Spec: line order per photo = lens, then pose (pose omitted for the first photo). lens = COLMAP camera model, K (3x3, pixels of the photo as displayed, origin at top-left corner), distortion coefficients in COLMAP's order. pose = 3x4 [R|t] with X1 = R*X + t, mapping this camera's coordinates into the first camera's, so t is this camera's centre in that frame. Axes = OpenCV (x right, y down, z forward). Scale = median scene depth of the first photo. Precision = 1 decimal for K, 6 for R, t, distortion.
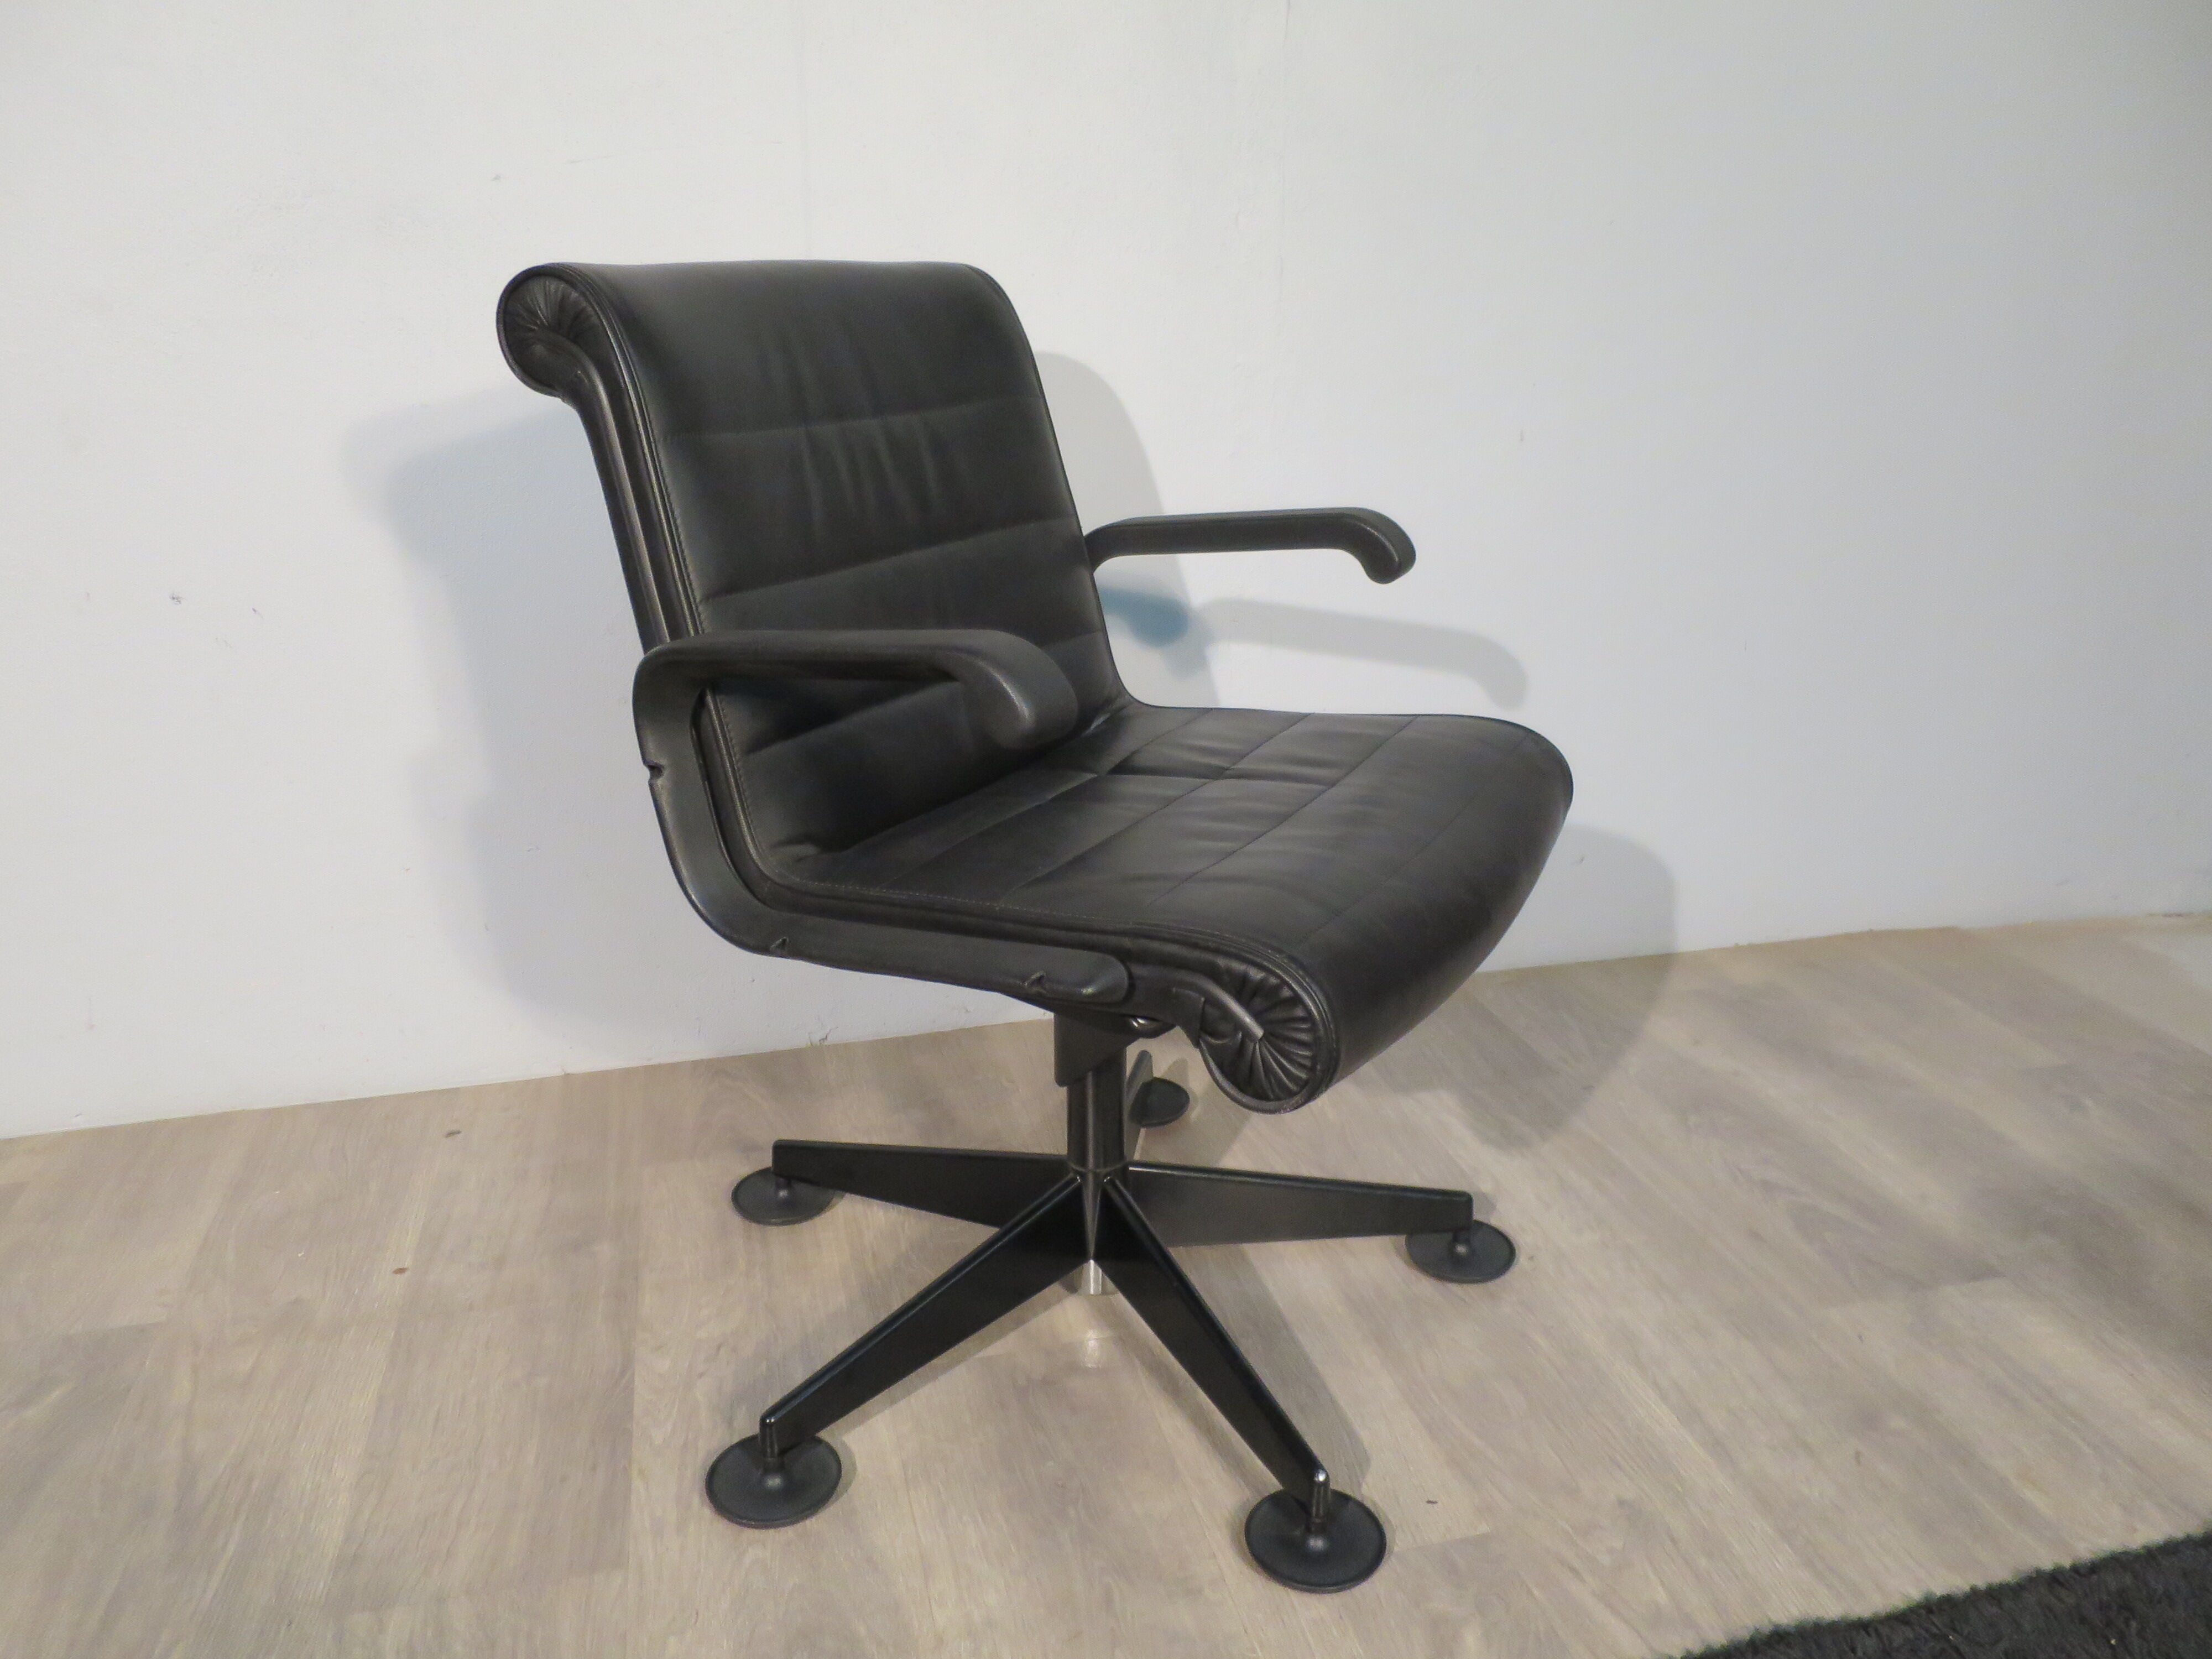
lens RADIAL K [[1593.6, 0, 1100.5], [0, 1593.6, 830.1], [0, 0, 1]] dist [-0.045256, 0.011909]
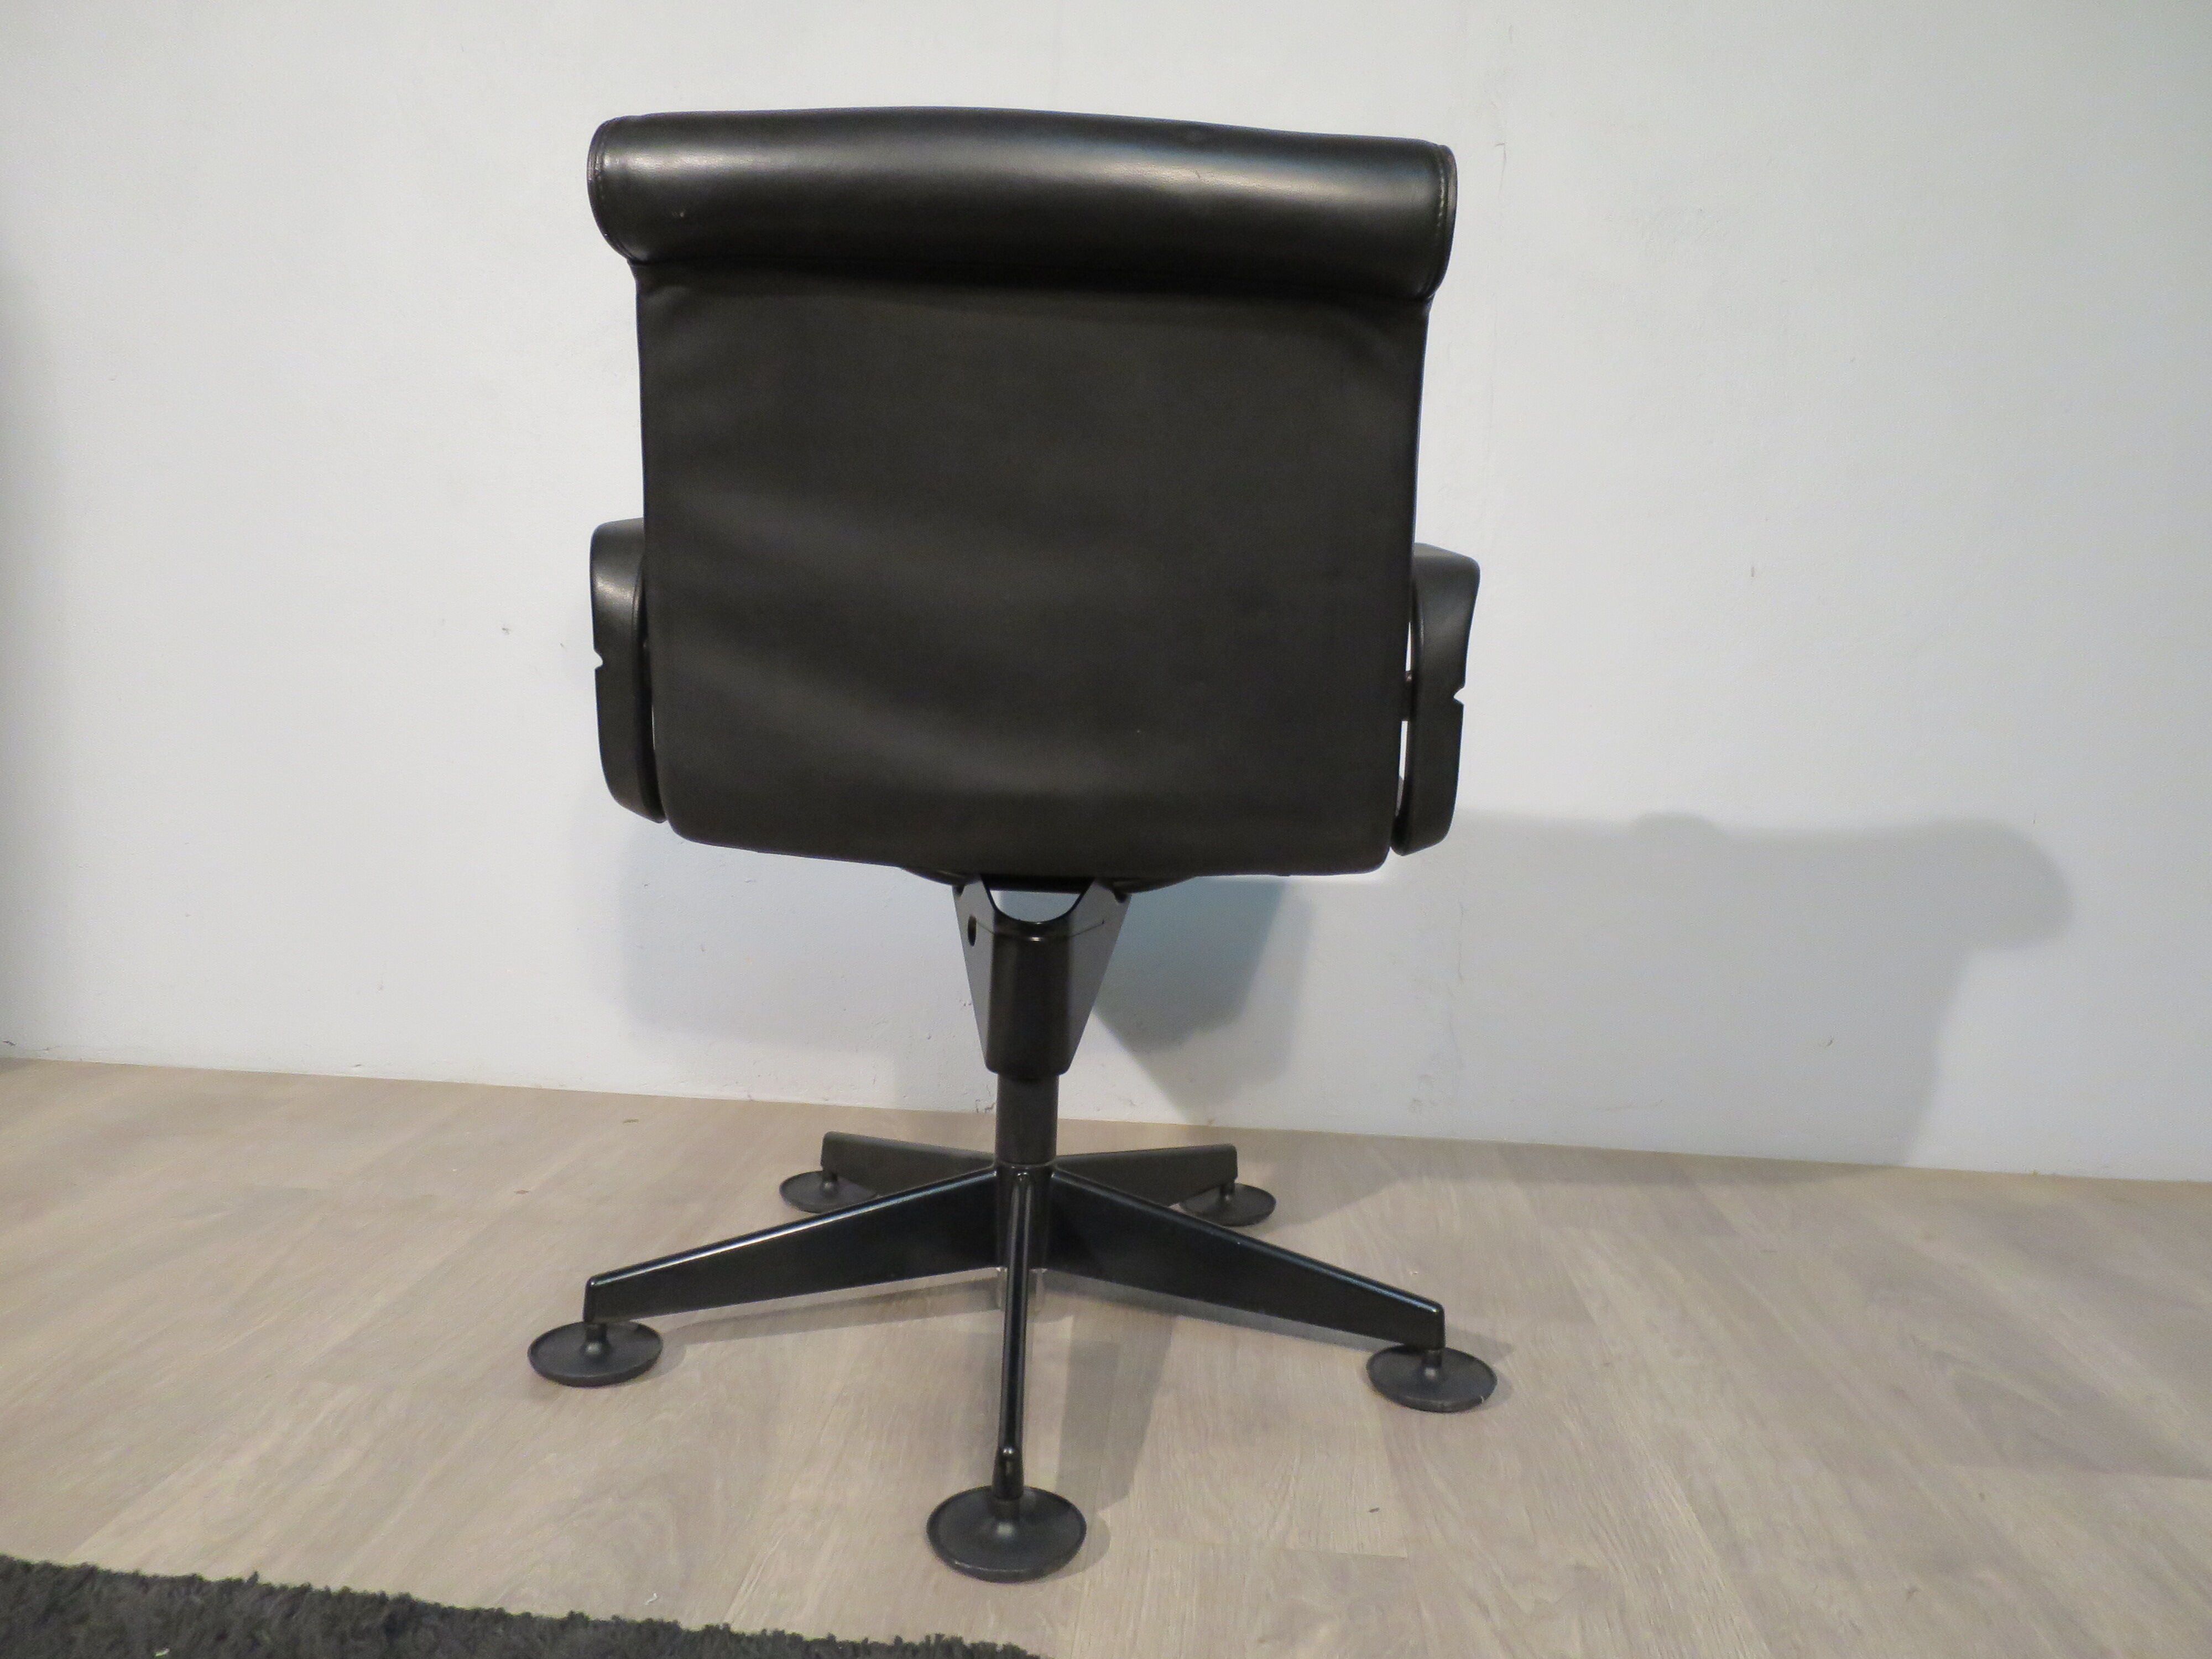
lens RADIAL K [[1593.6, 0, 1100.7], [0, 1593.6, 829.4], [0, 0, 1]] dist [-0.045256, 0.011909]
pose [[0.947250, 0.071379, -0.312446, 0.295728], [-0.140183, 0.968959, -0.203635, 0.229728], [0.288212, 0.236693, 0.927853, 0.042269]]
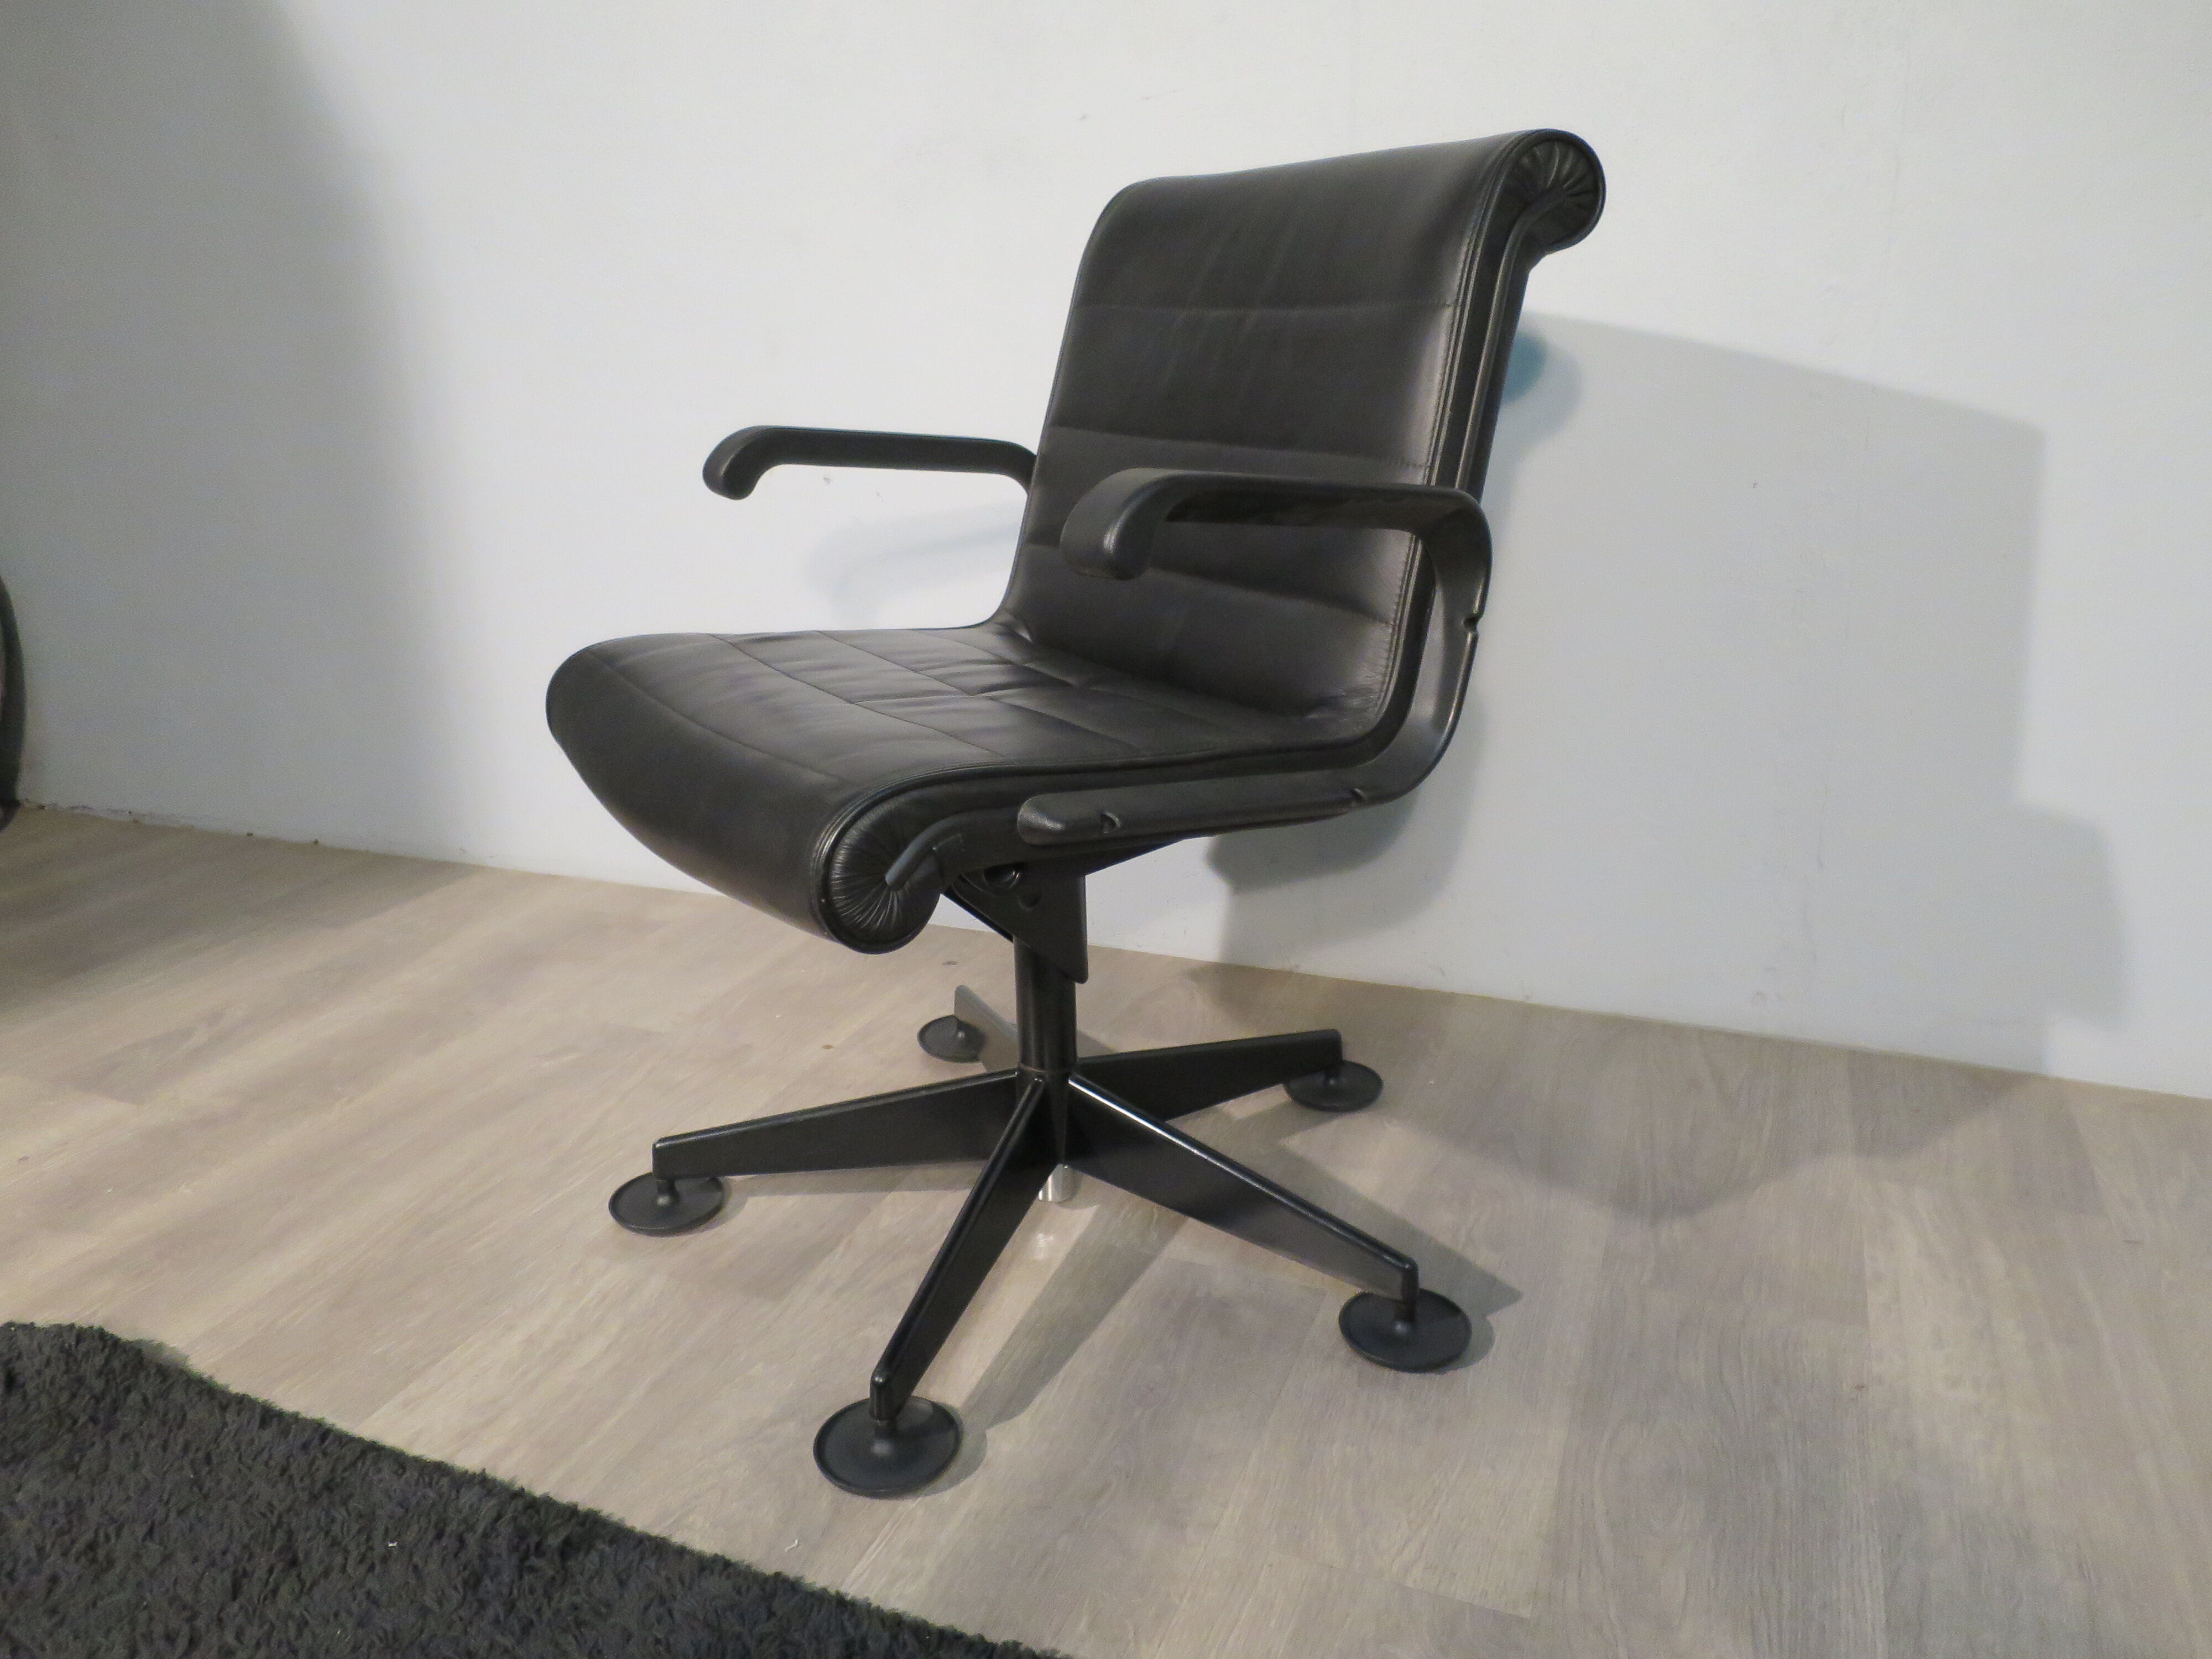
lens RADIAL K [[1593.6, 0, 1098.6], [0, 1593.6, 829.3], [0, 0, 1]] dist [-0.045256, 0.011909]
pose [[0.803769, 0.170726, -0.569919, 0.417589], [-0.177619, 0.983115, 0.044005, 0.035231], [0.567809, 0.065858, 0.820521, 0.145564]]
